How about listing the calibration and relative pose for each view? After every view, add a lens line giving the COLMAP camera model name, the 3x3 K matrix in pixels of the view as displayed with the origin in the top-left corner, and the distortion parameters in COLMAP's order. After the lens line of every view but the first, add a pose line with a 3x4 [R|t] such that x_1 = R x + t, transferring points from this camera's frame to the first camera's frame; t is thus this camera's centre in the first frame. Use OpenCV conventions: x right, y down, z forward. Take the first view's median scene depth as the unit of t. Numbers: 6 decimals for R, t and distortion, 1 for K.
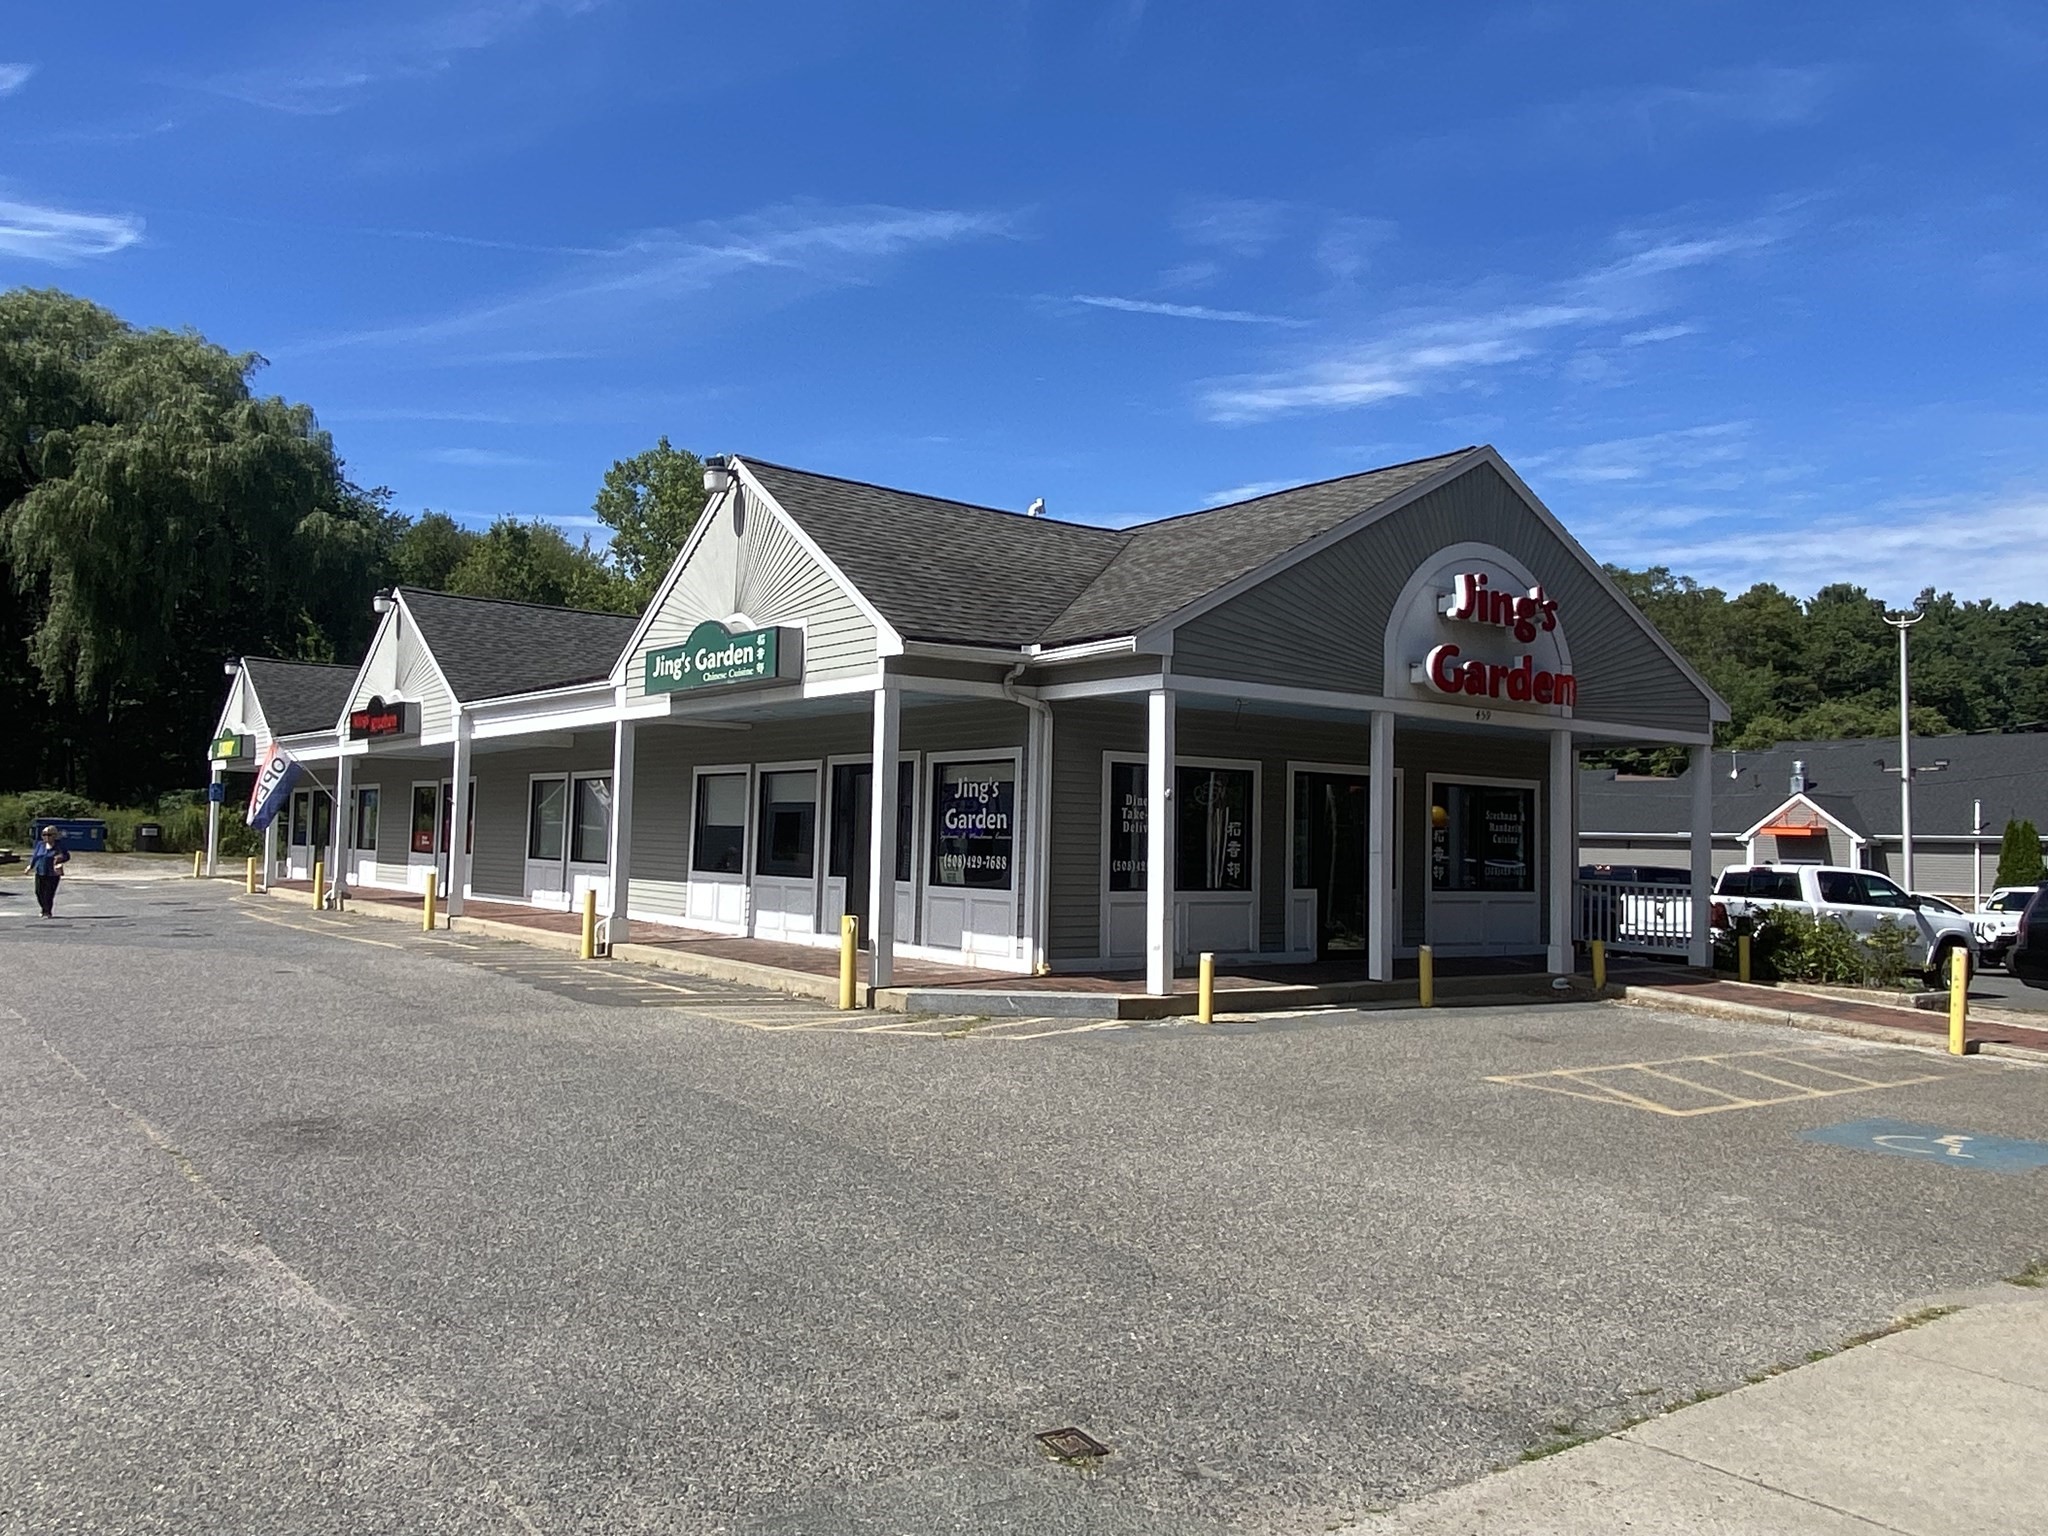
lens RADIAL K [[1509.5, 0, 1050.5], [0, 1509.5, 729.4], [0, 0, 1]] dist [0.036380, 0.000031]
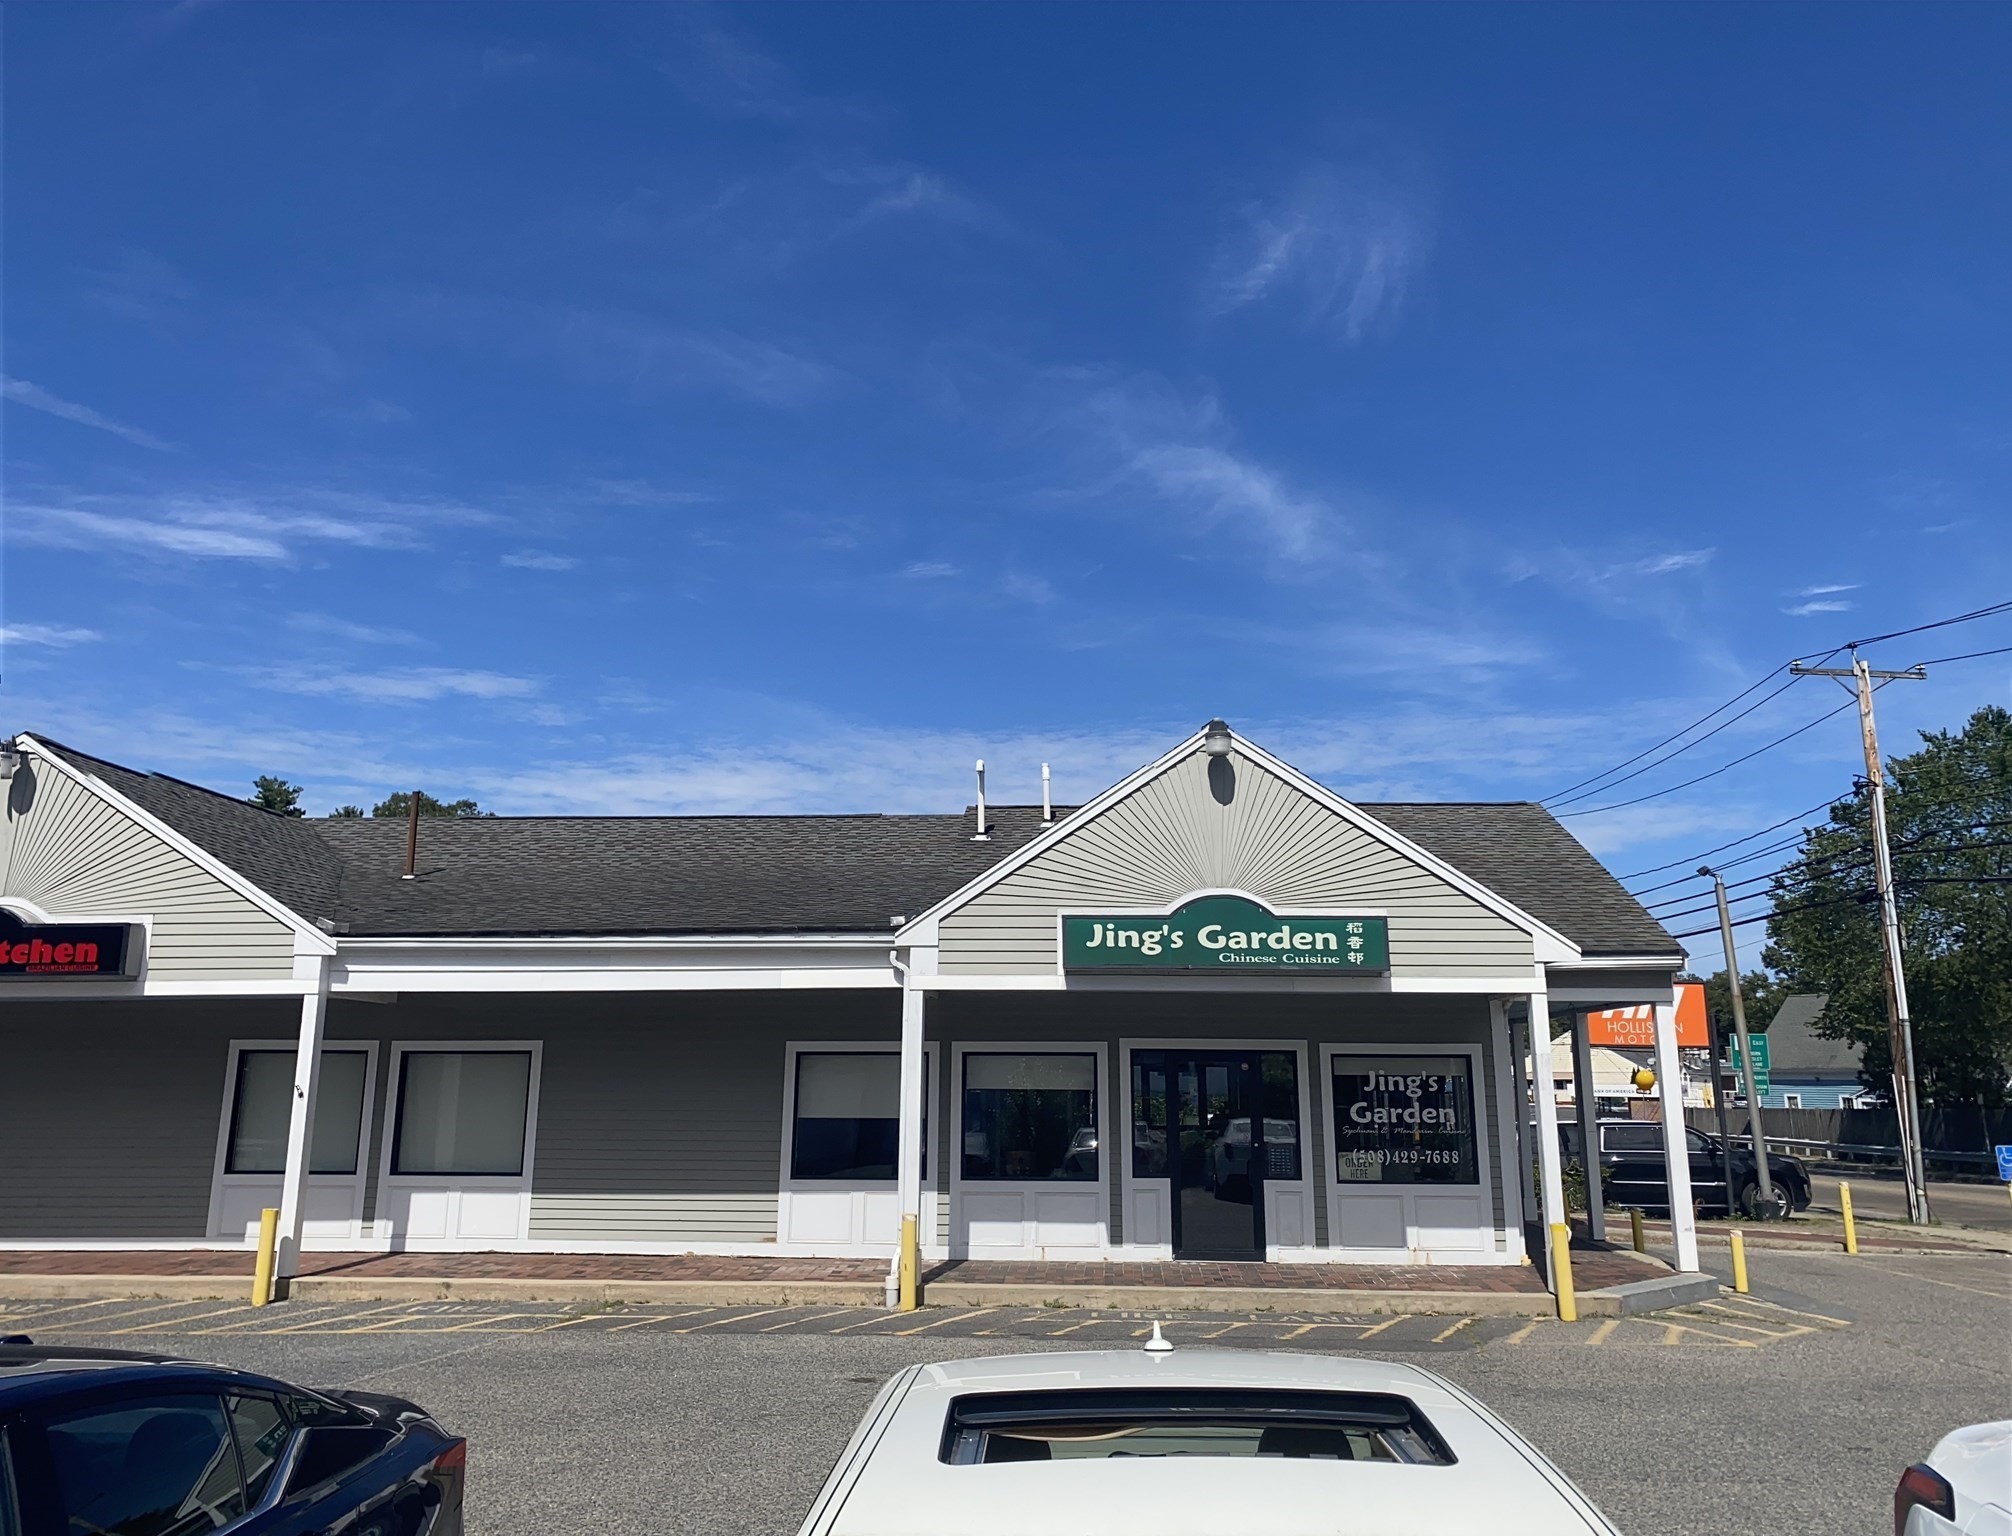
lens RADIAL K [[1605.6, 0, 1017.1], [0, 1605.6, 768.3], [0, 0, 1]] dist [0.057098, -0.059186]
pose [[0.644130, 0.130494, 0.753703, -1.020571], [-0.047844, 0.990284, -0.130567, -0.014966], [-0.763418, 0.048042, 0.644115, 0.470550]]
